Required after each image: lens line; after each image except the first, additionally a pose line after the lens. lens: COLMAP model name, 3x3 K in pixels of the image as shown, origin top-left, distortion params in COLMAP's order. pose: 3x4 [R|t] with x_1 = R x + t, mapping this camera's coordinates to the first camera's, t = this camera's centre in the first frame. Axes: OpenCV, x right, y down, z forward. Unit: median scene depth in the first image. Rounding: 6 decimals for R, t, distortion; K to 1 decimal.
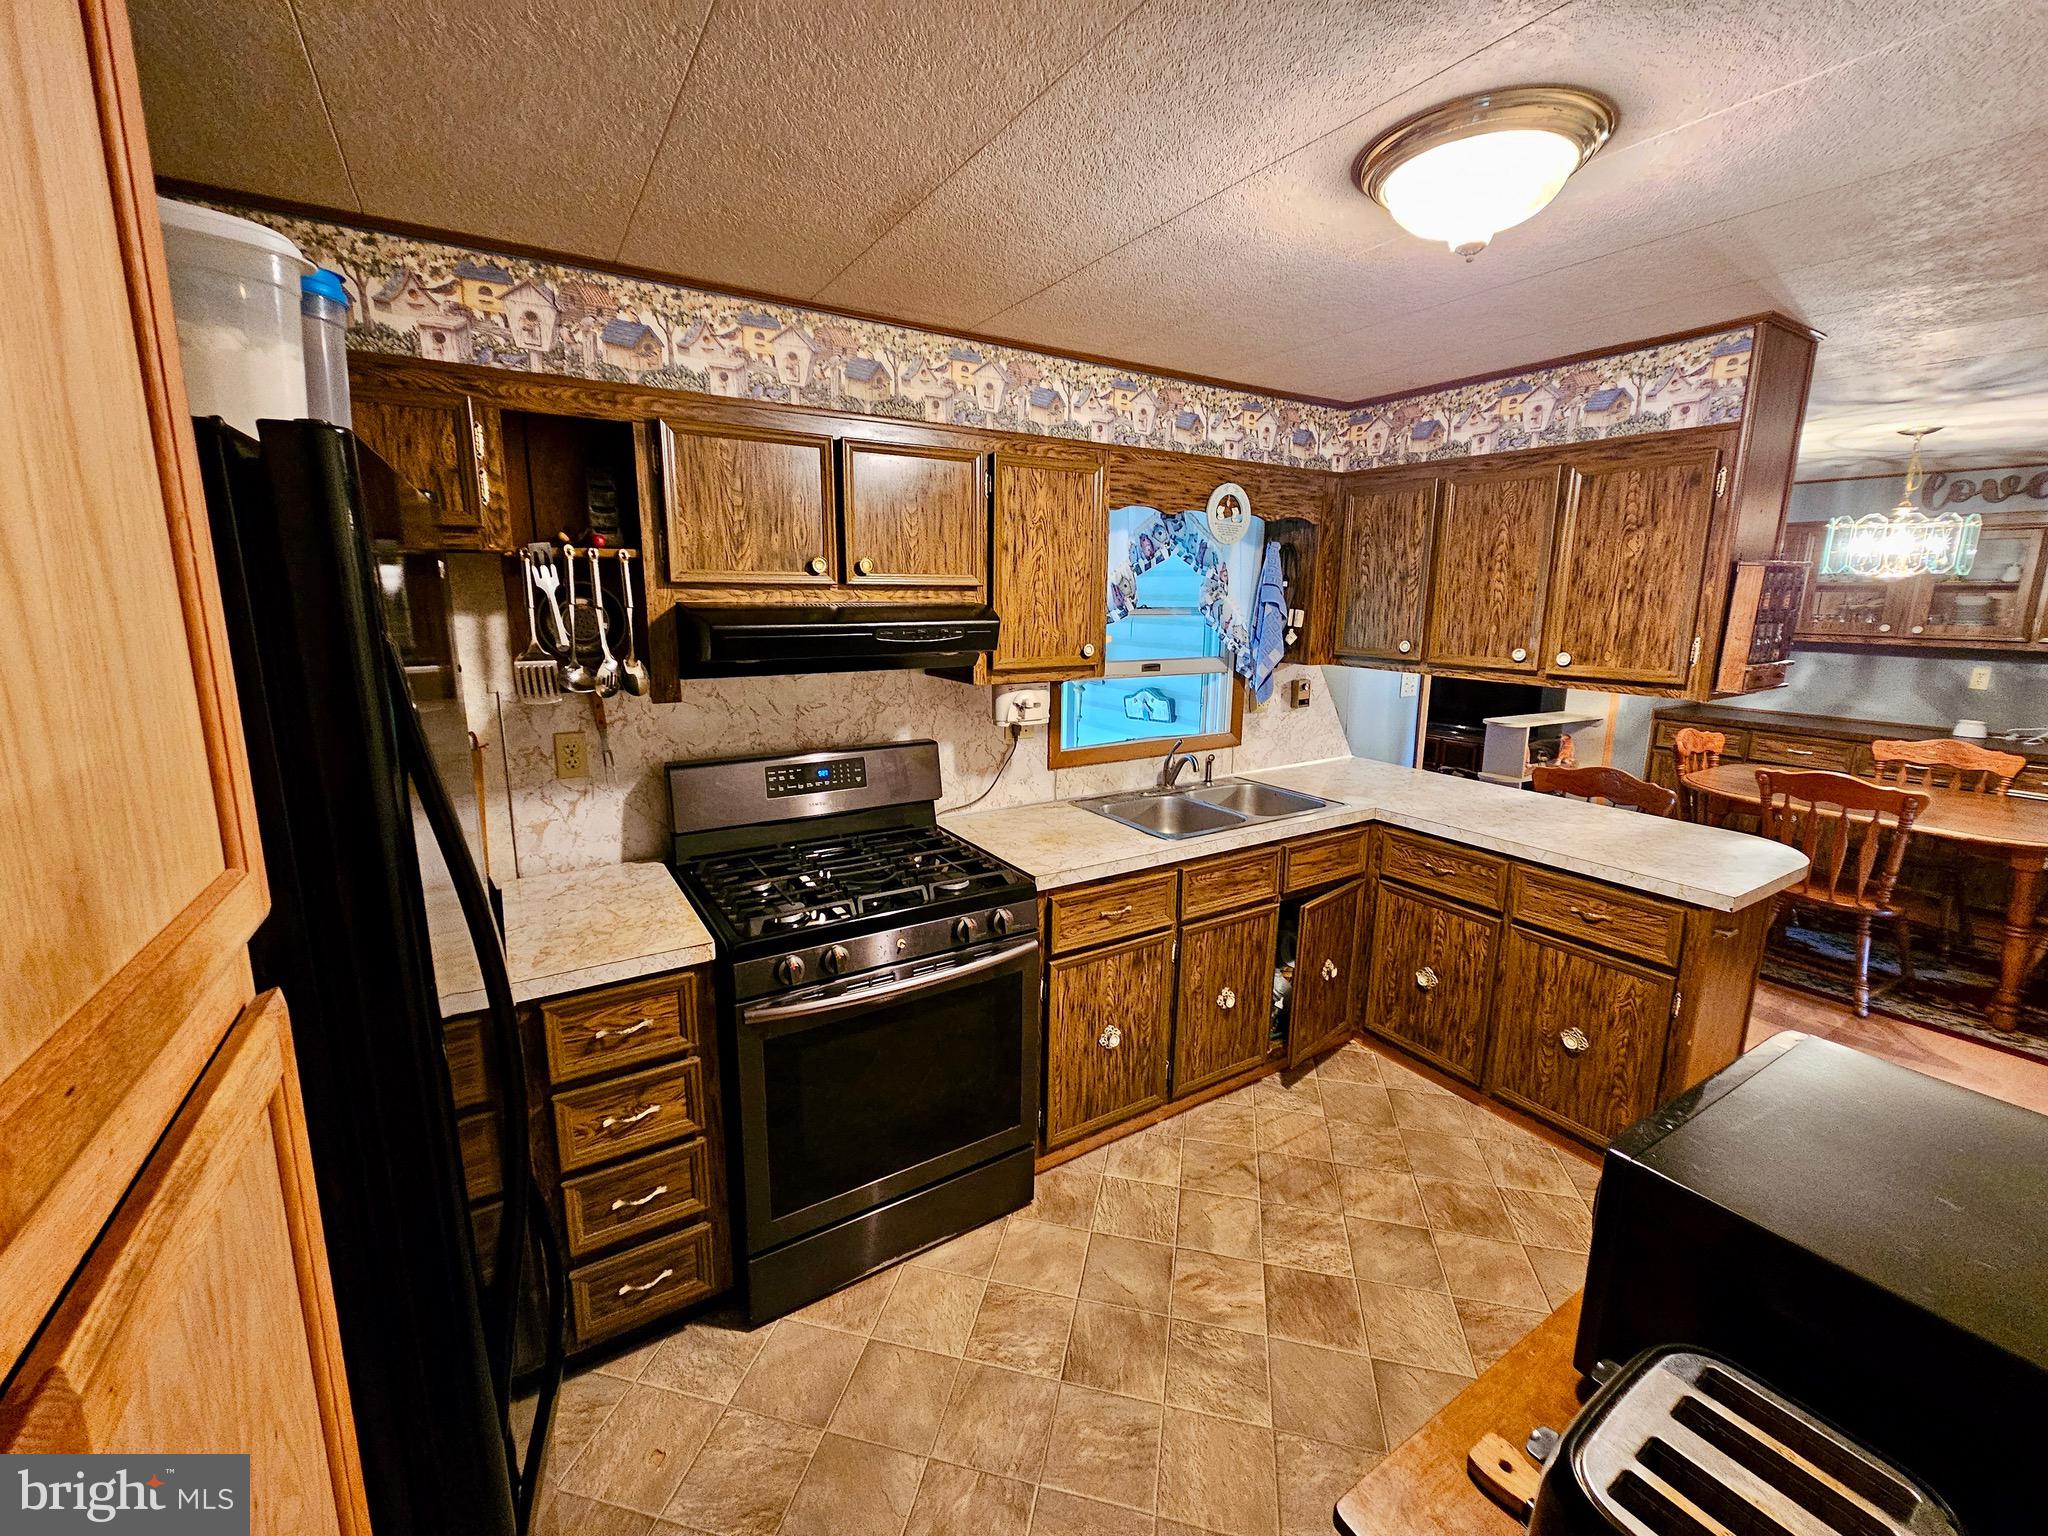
lens RADIAL K [[840.9, 0, 1004.4], [0, 840.9, 768.8], [0, 0, 1]] dist [0.000899, 0.000338]
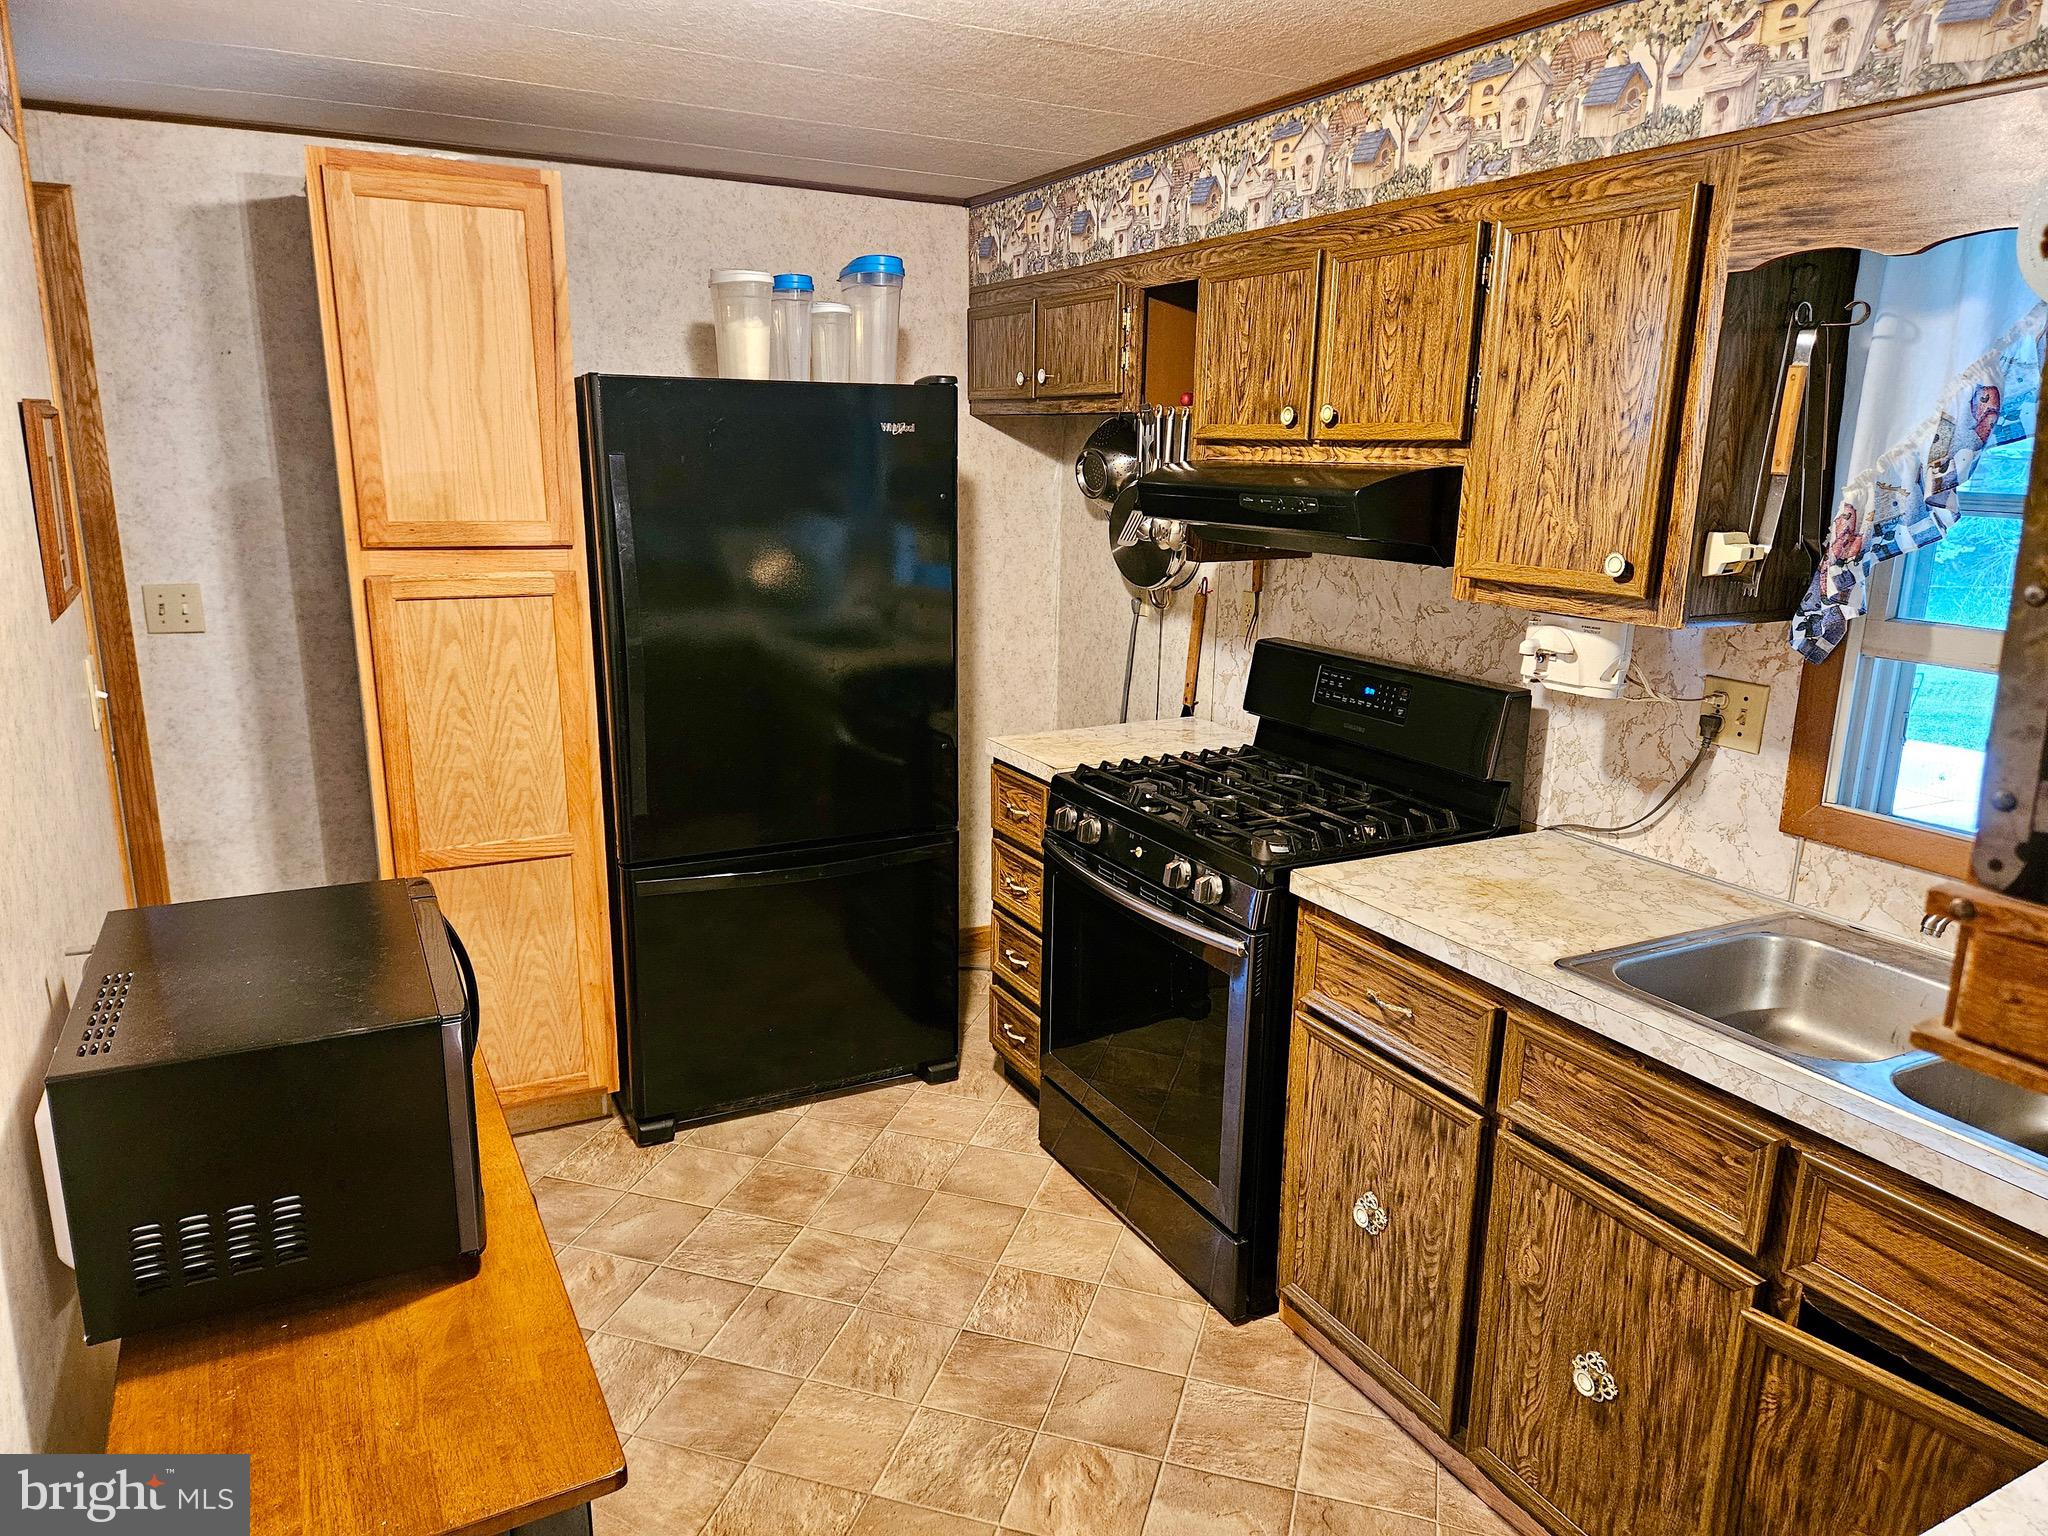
lens RADIAL K [[1388.1, 0, 1011.4], [0, 1388.1, 774.3], [0, 0, 1]] dist [0.065348, -0.013546]
pose [[-0.078419, 0.237279, -0.968271, 1.101449], [-0.202908, 0.947132, 0.248533, -0.176851], [0.976053, 0.215959, -0.026128, 0.769687]]
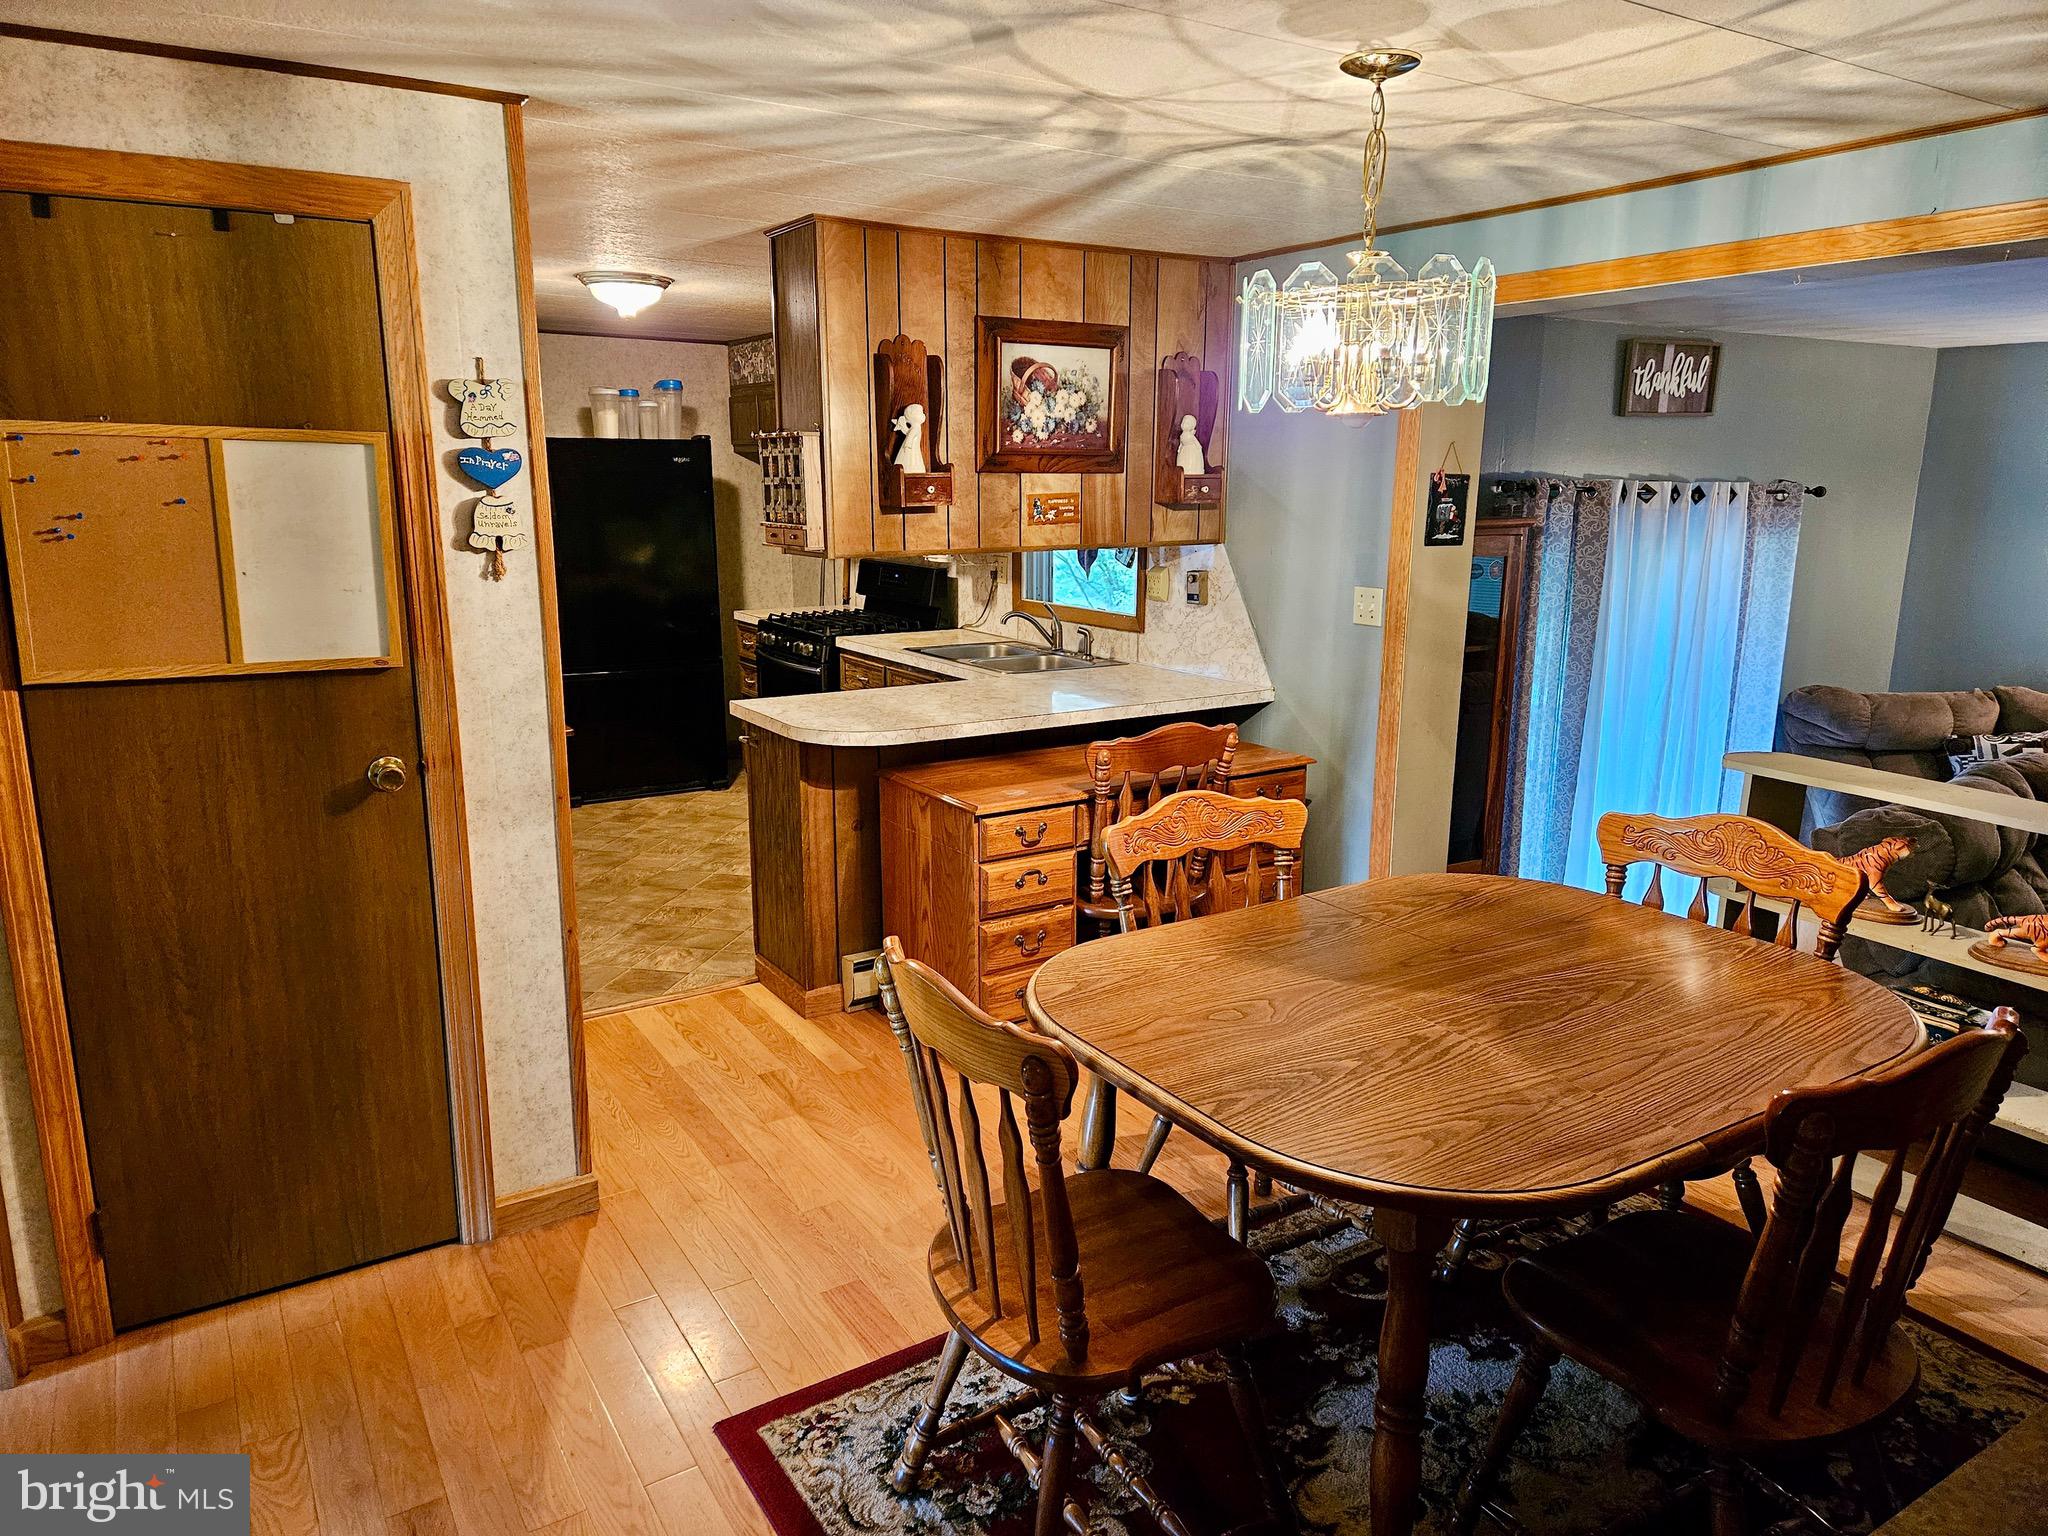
lens RADIAL K [[1388.1, 0, 1030.8], [0, 1388.1, 763.8], [0, 0, 1]] dist [0.065348, -0.013546]
pose [[0.012105, 0.212544, -0.977077, 2.758383], [-0.196244, 0.958650, 0.206104, -0.275800], [0.980480, 0.189250, 0.053315, 1.247972]]
